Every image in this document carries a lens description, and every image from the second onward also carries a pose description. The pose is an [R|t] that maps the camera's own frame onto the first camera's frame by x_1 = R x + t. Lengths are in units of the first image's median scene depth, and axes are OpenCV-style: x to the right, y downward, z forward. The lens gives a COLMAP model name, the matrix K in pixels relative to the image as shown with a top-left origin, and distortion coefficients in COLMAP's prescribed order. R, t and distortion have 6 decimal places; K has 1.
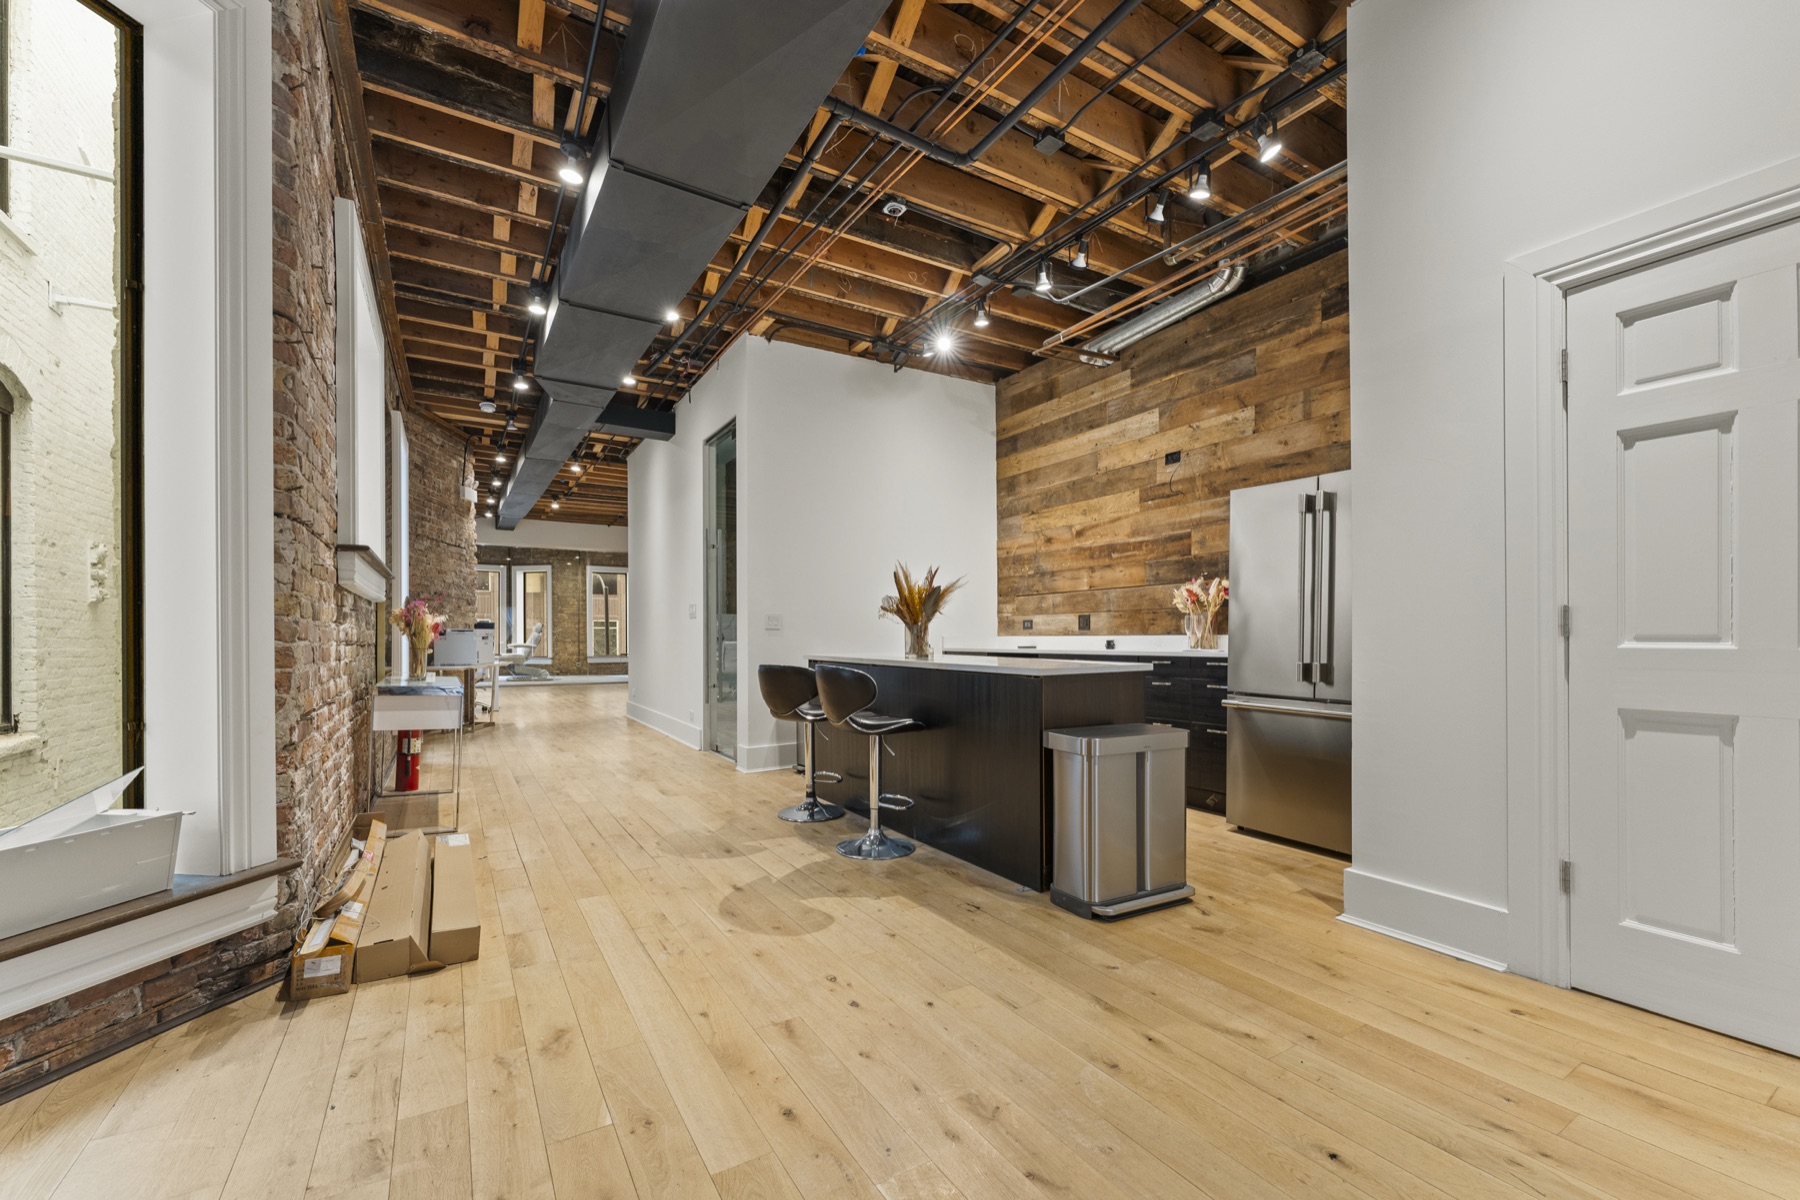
lens RADIAL K [[728.5, 0, 902.8], [0, 728.5, 634.8], [0, 0, 1]] dist [0.001101, 0.000370]
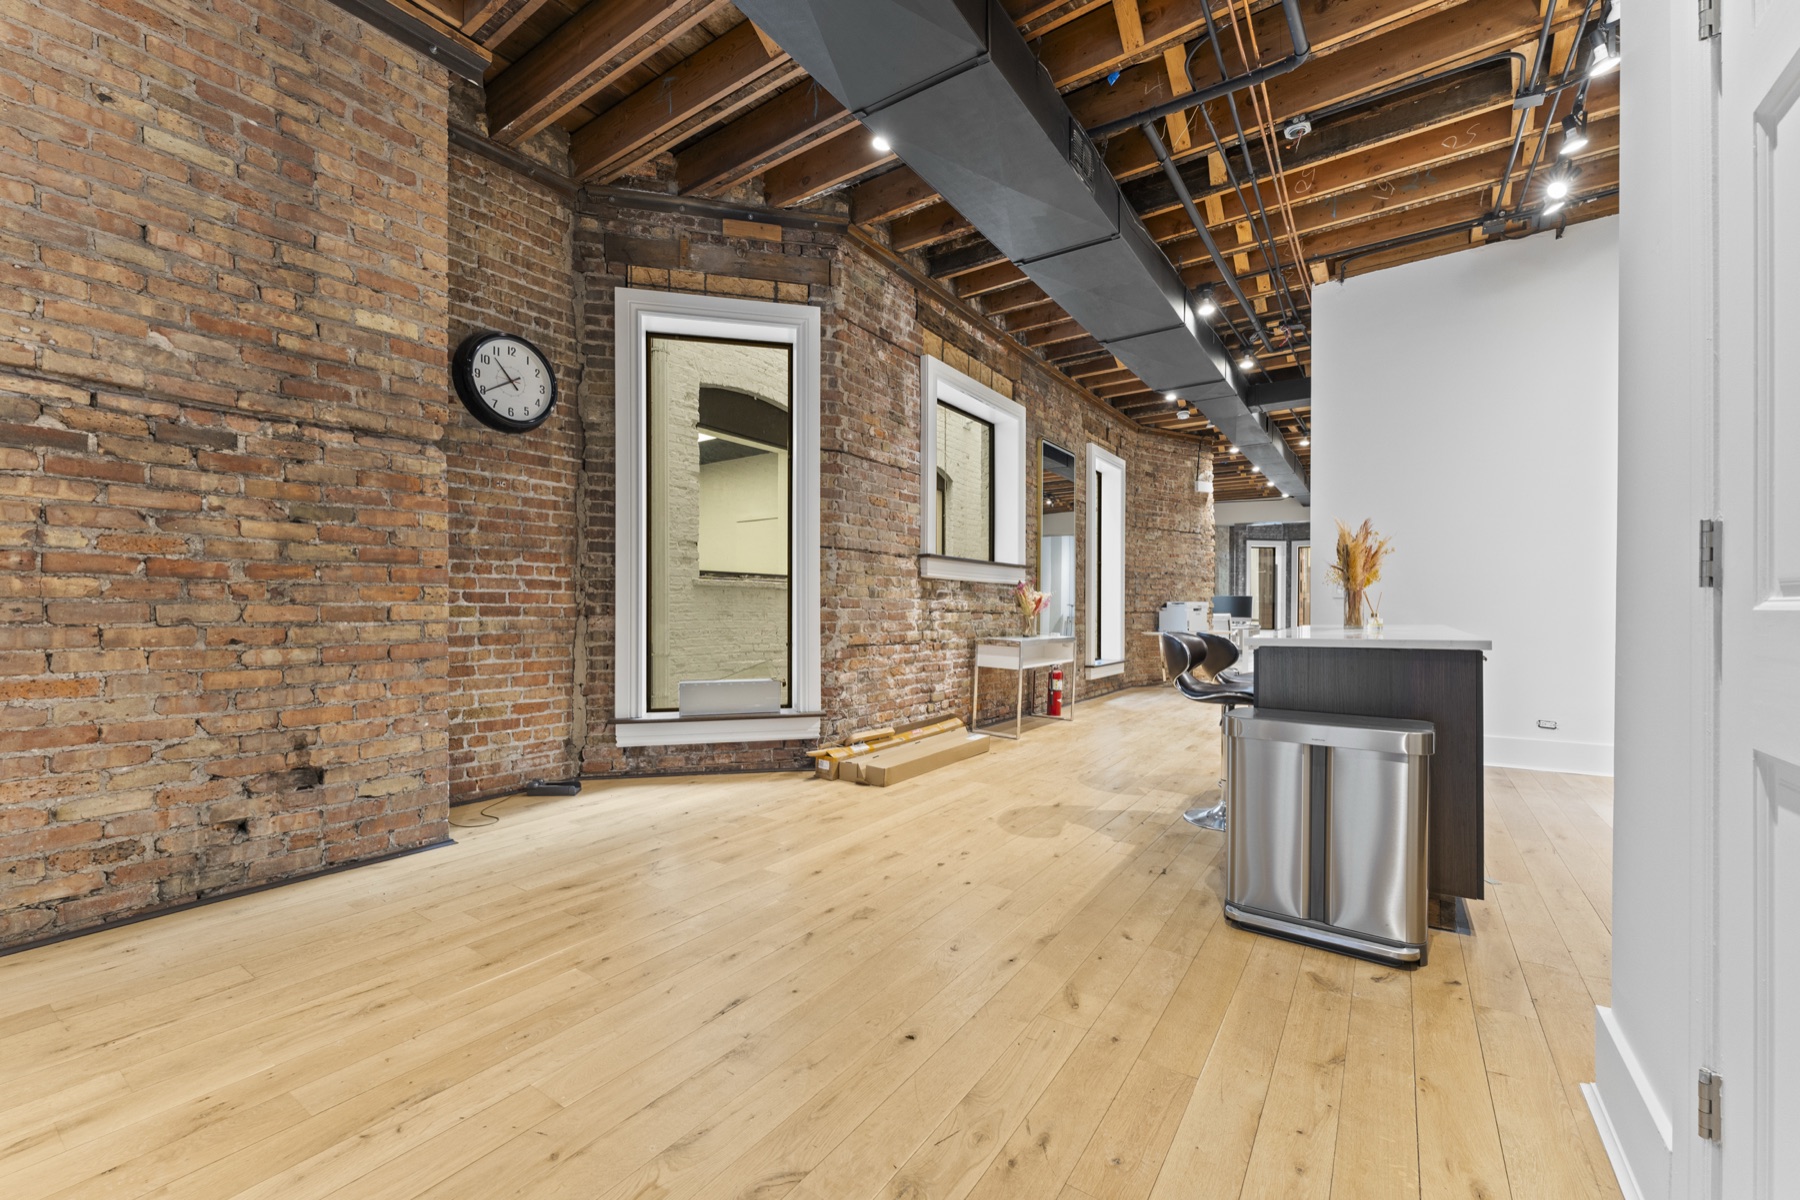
lens RADIAL K [[728.5, 0, 905.6], [0, 728.5, 608.8], [0, 0, 1]] dist [0.001101, 0.000370]
pose [[0.410559, -0.002516, -0.911830, 0.935059], [0.002317, 0.999996, -0.001716, 0.012955], [0.911831, -0.001408, 0.410563, 0.285345]]
